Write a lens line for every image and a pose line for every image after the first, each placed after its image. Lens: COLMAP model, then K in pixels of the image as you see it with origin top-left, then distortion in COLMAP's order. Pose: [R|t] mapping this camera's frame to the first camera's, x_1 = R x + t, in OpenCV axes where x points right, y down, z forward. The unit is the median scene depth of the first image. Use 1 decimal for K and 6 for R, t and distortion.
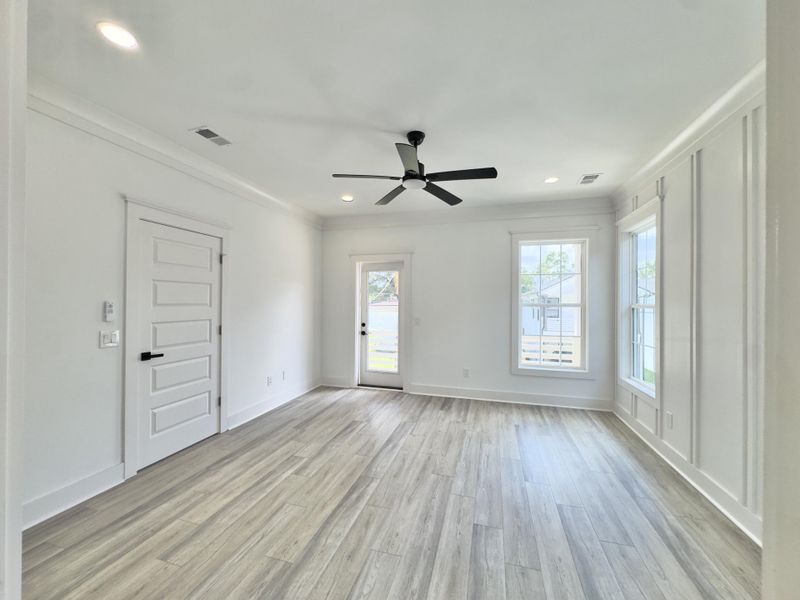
lens RADIAL K [[319.4, 0, 400.0], [0, 319.4, 300.0], [0, 0, 1]] dist [-0.001628, 0.000024]
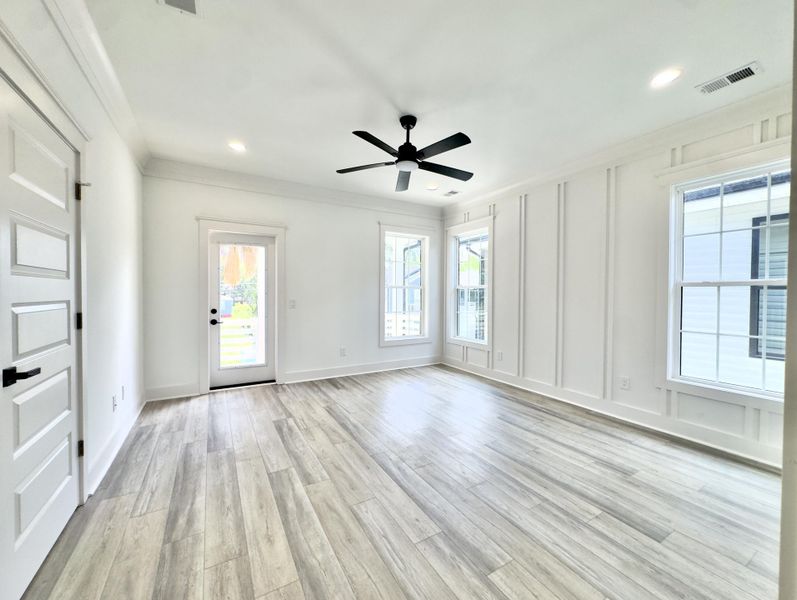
lens RADIAL K [[318.4, 0, 398.5], [0, 318.4, 300.0], [0, 0, 1]] dist [-0.002618, -0.000086]
pose [[0.688796, -0.018143, 0.724729, -0.578674], [-0.004531, 0.999560, 0.029328, 0.039404], [-0.724941, -0.023485, 0.688410, 0.221277]]
